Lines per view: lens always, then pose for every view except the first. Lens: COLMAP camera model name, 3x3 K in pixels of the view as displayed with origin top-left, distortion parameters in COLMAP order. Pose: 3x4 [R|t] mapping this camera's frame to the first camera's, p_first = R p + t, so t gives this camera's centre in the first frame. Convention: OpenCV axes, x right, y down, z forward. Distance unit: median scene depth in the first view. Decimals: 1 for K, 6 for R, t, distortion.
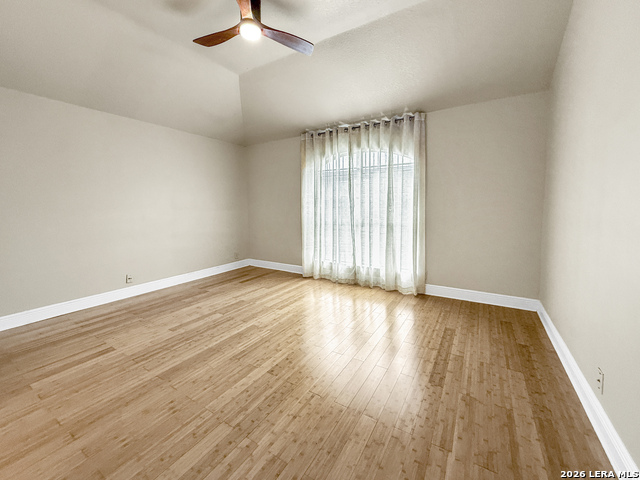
lens RADIAL K [[259.6, 0, 321.5], [0, 259.6, 234.9], [0, 0, 1]] dist [-0.009594, 0.003801]
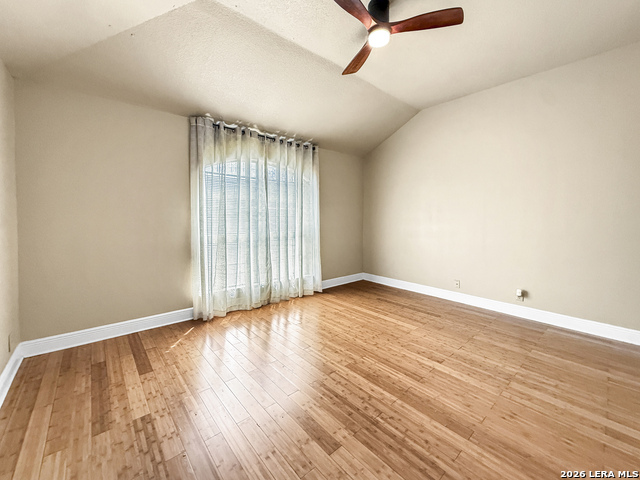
lens RADIAL K [[259.6, 0, 316.5], [0, 259.6, 233.9], [0, 0, 1]] dist [-0.009594, 0.003801]
pose [[0.309788, -0.051762, 0.949396, -1.152540], [0.097865, 0.994950, 0.022312, -0.101805], [-0.945756, 0.086001, 0.313290, 0.882767]]
